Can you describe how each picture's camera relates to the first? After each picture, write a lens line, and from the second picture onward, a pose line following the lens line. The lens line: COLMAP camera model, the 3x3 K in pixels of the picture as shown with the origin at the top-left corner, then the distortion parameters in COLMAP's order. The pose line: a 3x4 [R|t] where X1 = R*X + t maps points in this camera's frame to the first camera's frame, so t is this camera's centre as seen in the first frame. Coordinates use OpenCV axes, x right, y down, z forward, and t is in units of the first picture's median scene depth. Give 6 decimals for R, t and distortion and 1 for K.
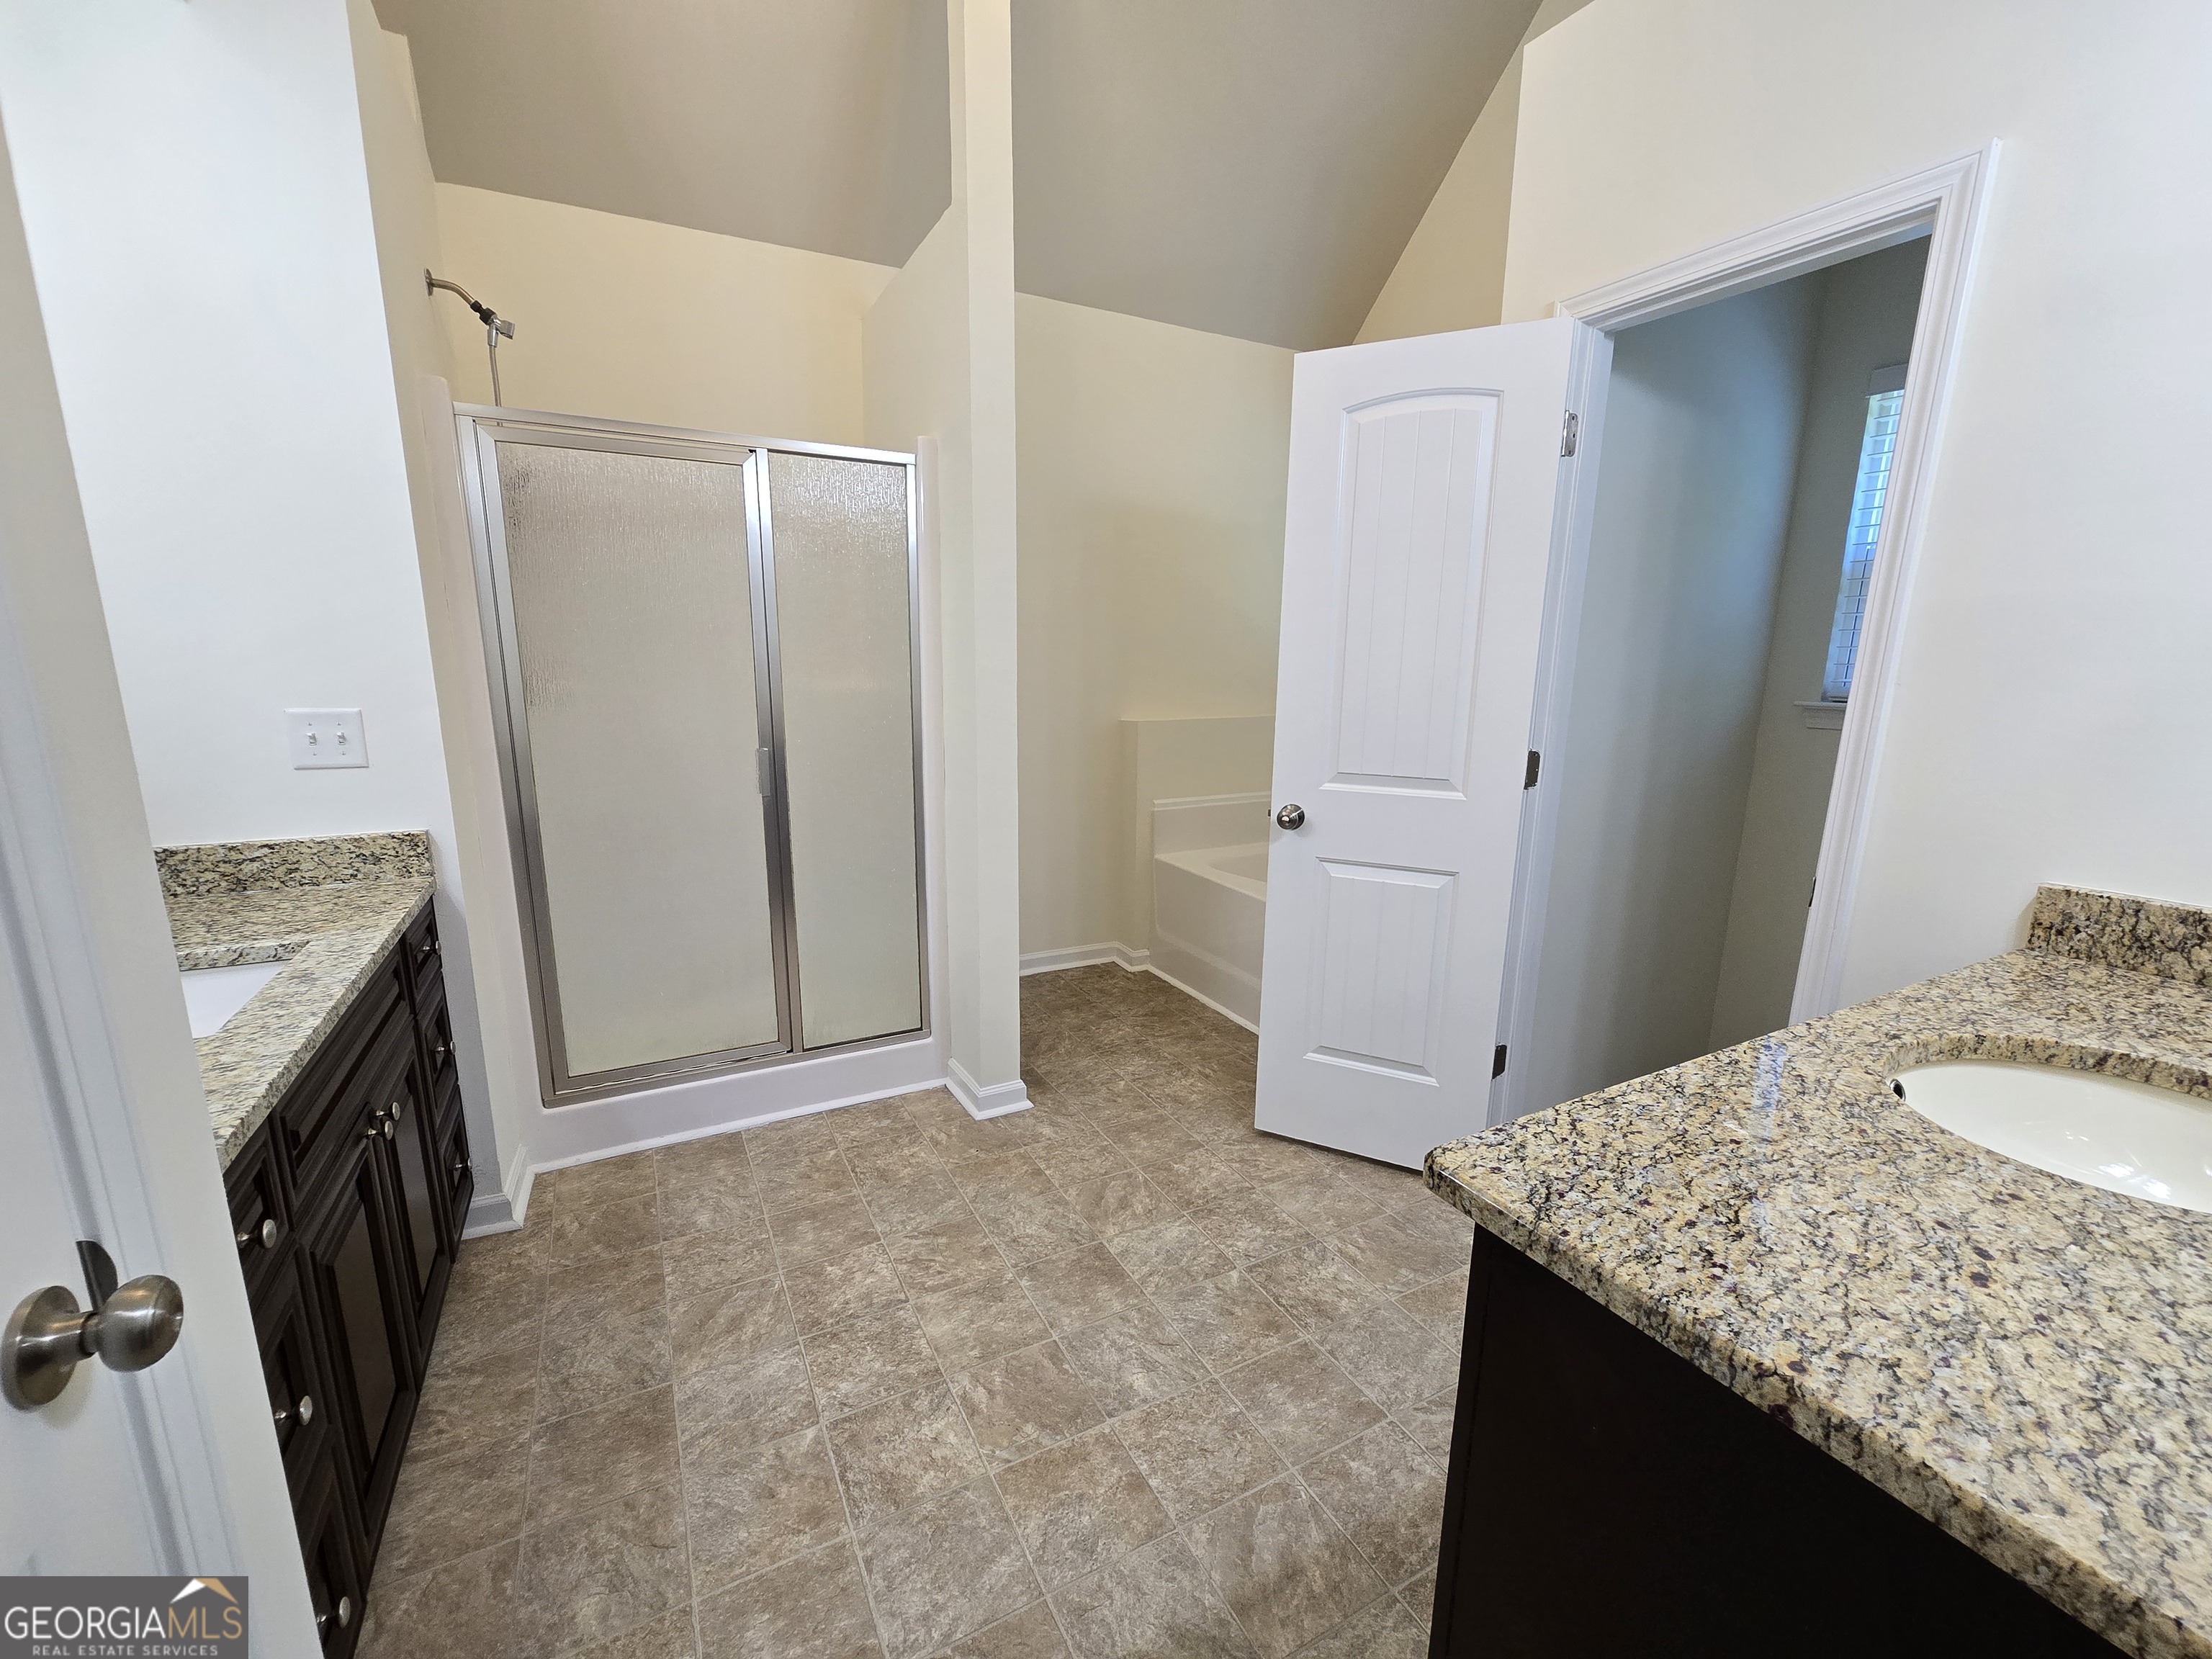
lens RADIAL K [[908.8, 0, 1101.1], [0, 908.8, 844.4], [0, 0, 1]] dist [0.000235, 0.000278]
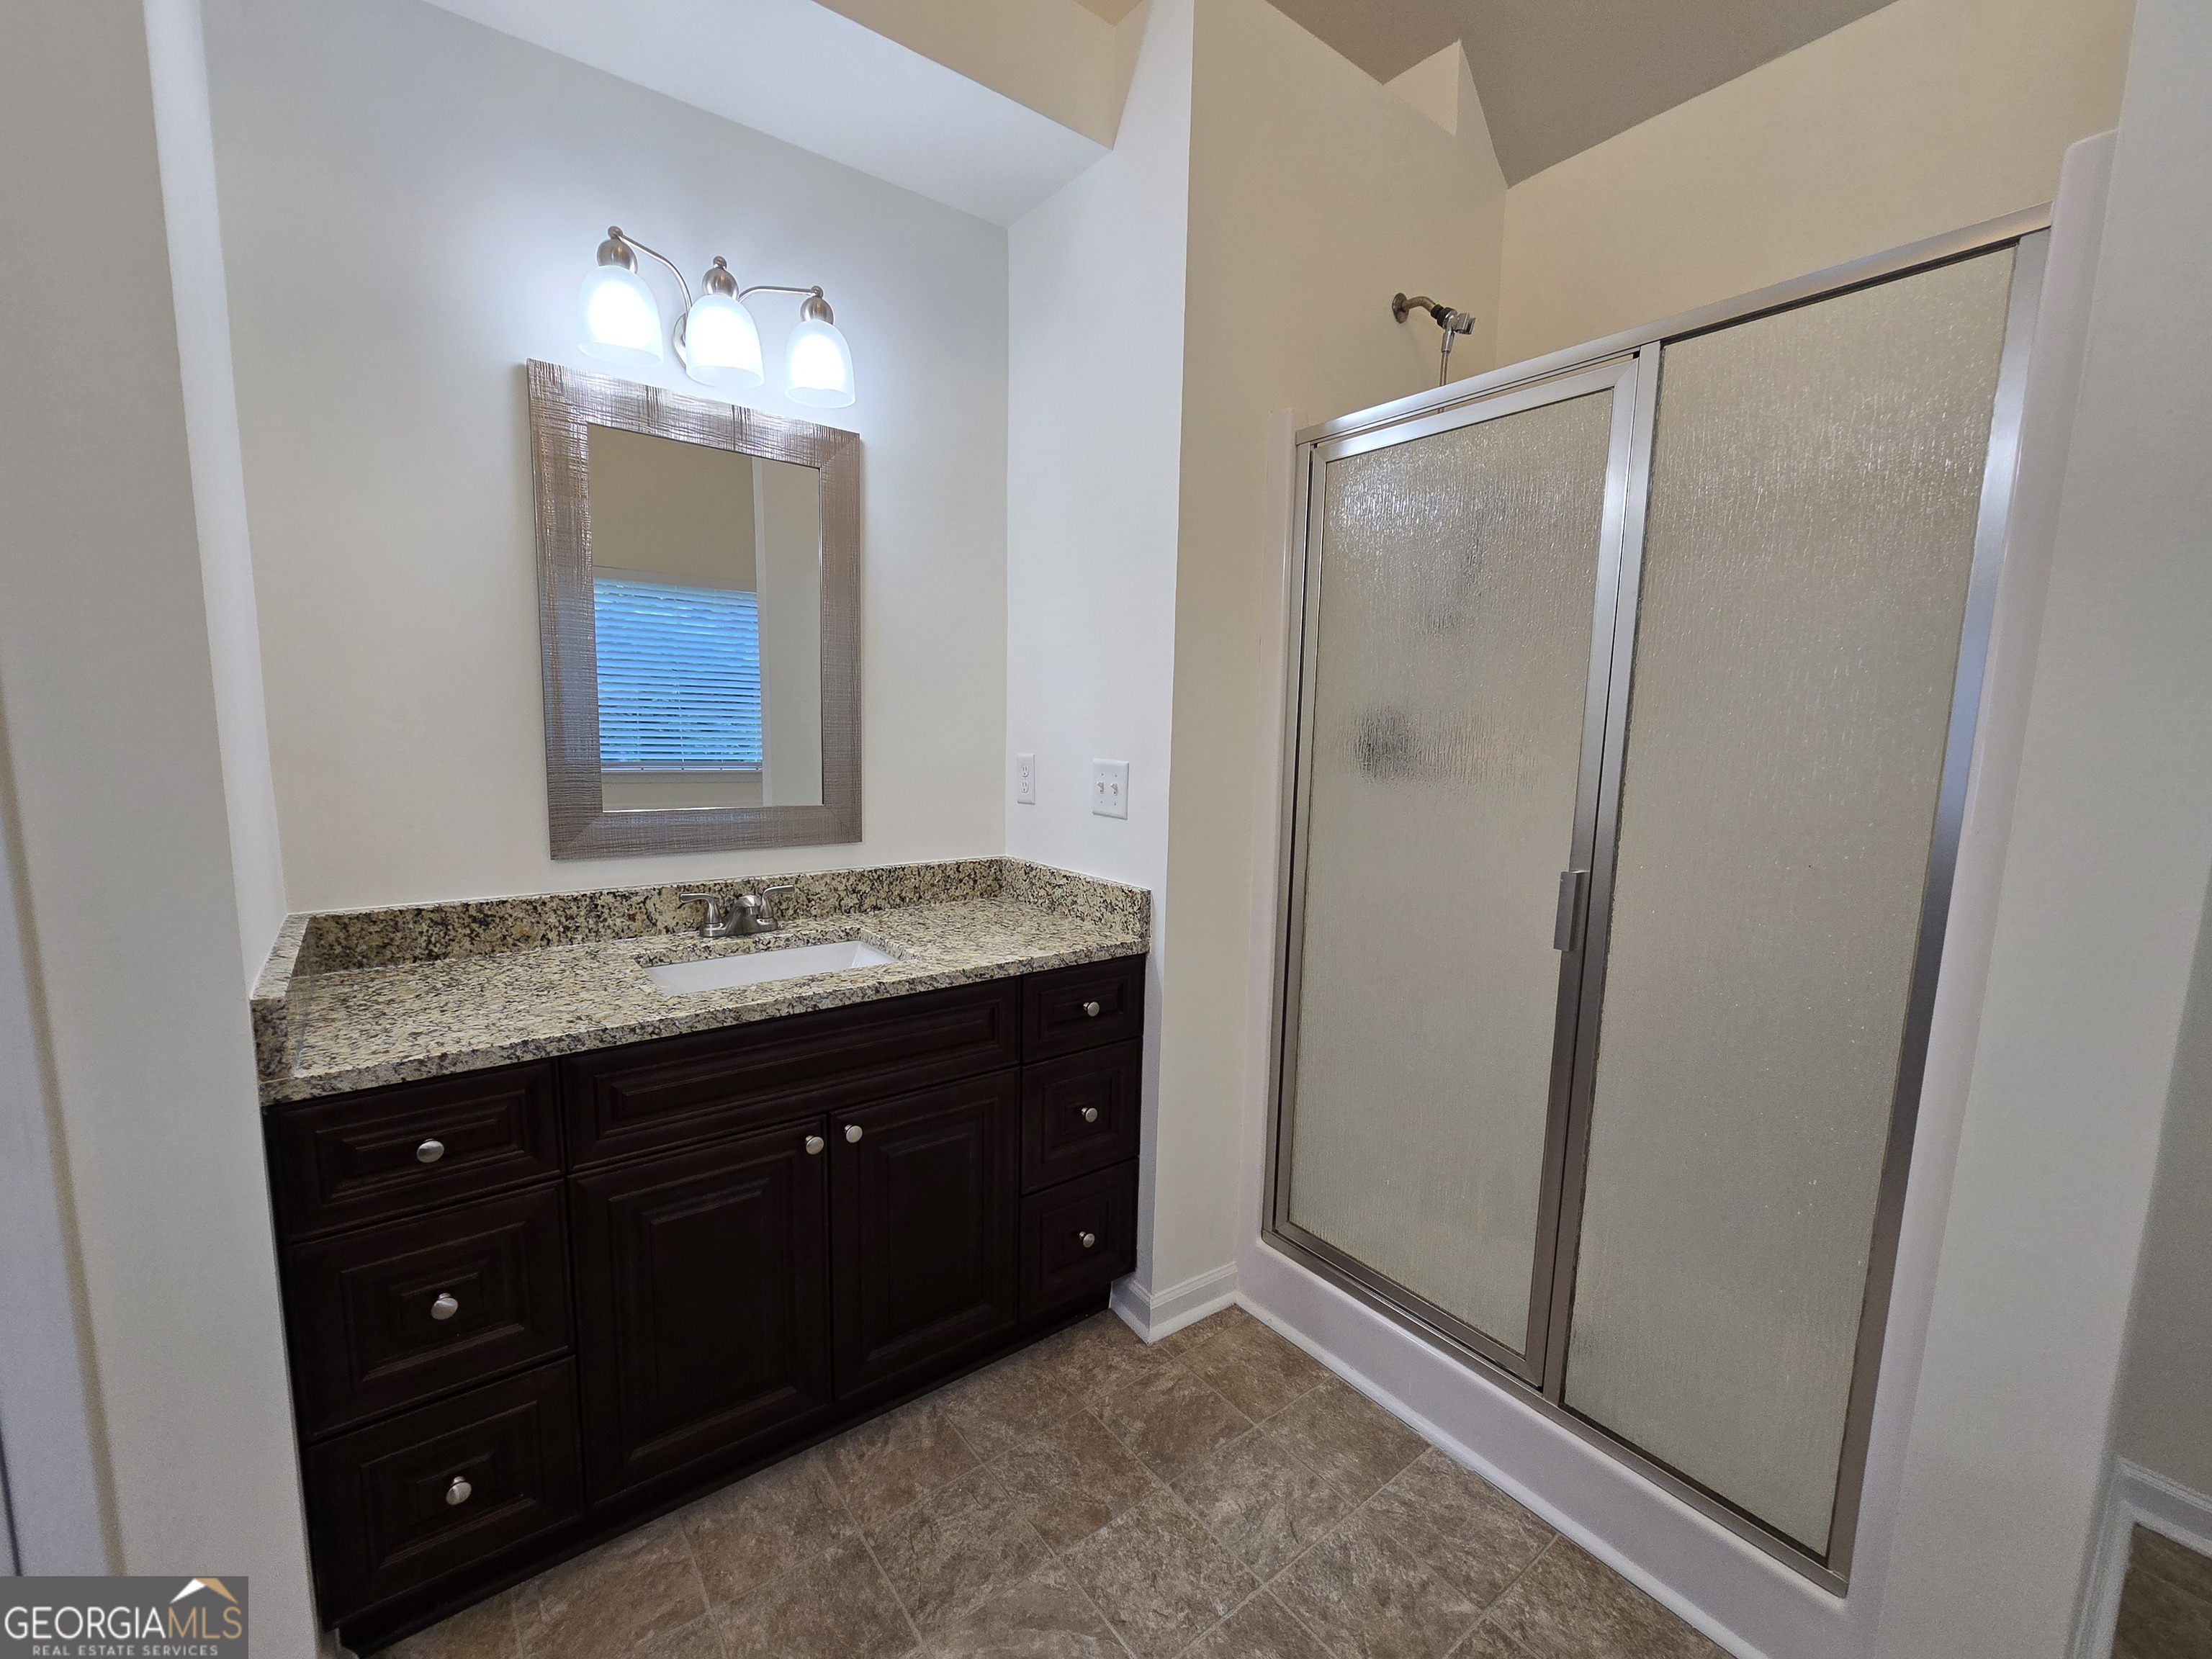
lens RADIAL K [[908.8, 0, 1101.1], [0, 908.8, 844.4], [0, 0, 1]] dist [0.000235, 0.000278]
pose [[0.165600, 0.125719, -0.978147, 0.152241], [-0.216663, 0.972247, 0.088280, -0.112893], [0.962099, 0.197309, 0.188243, 0.627312]]
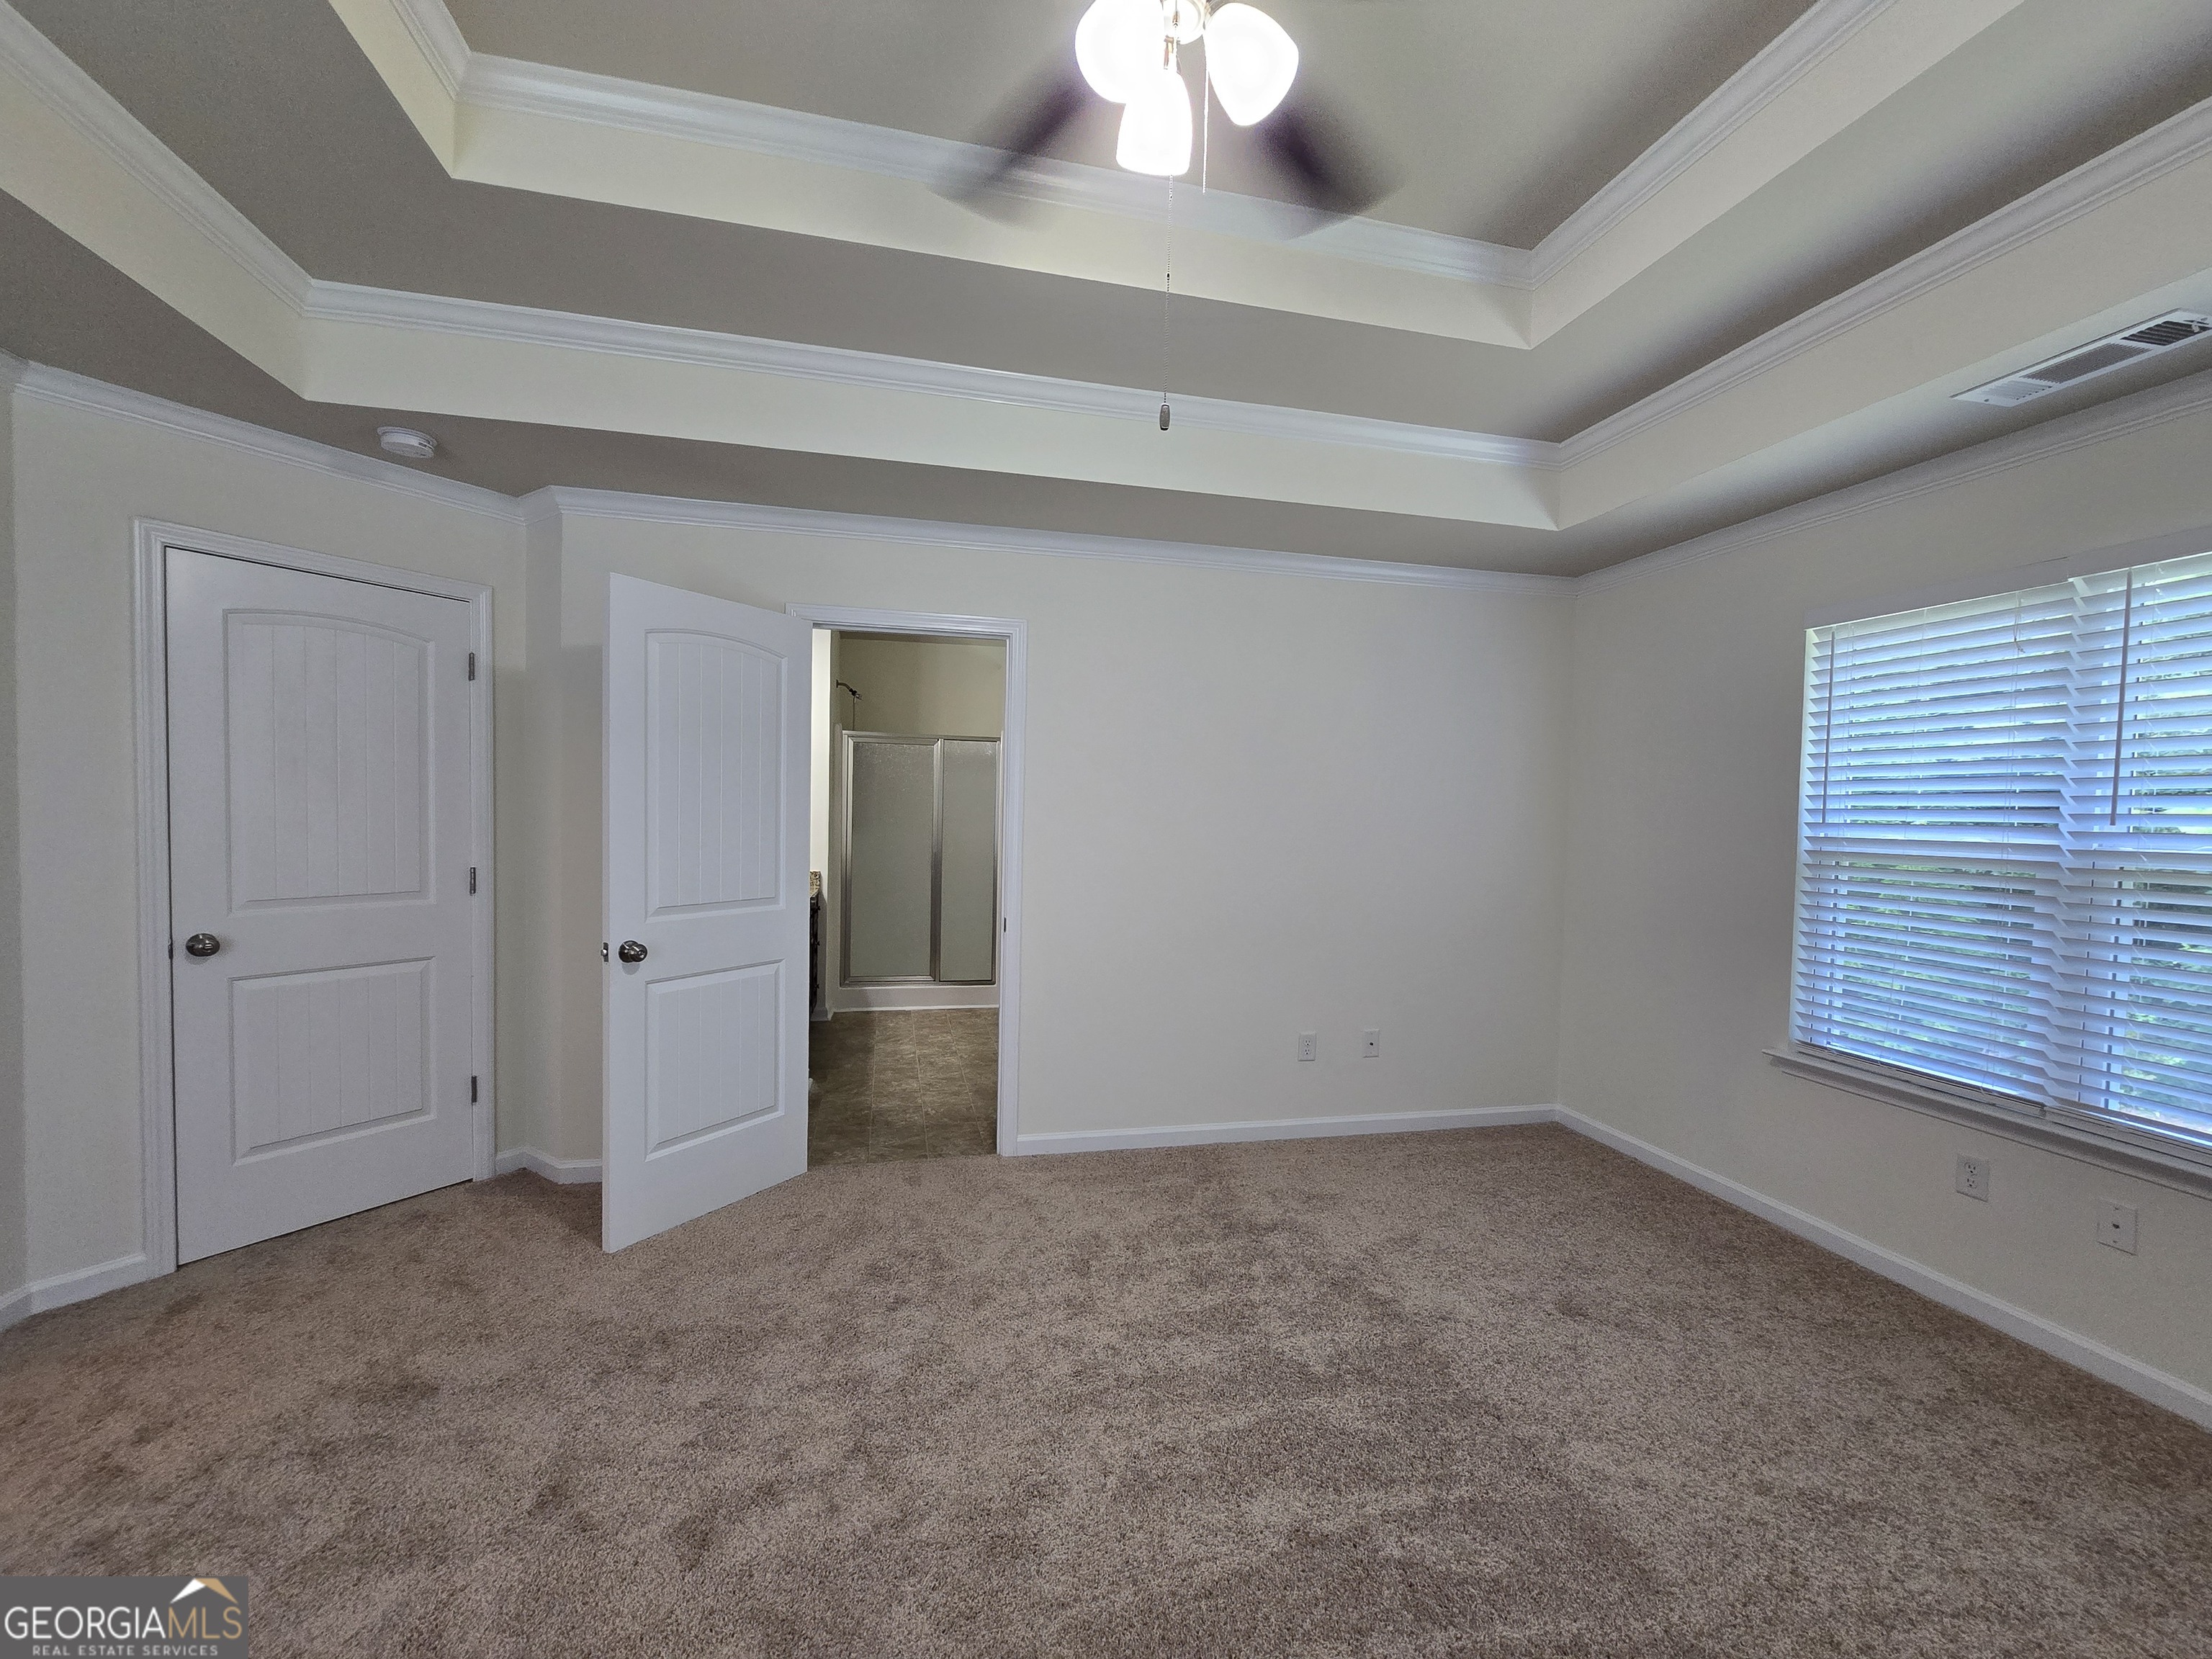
lens RADIAL K [[908.8, 0, 1101.1], [0, 908.8, 844.4], [0, 0, 1]] dist [0.000235, 0.000278]
pose [[0.967661, 0.020799, -0.251395, 0.770609], [-0.064709, 0.983714, -0.167688, 0.289676], [0.243813, 0.178533, 0.953248, -1.396517]]
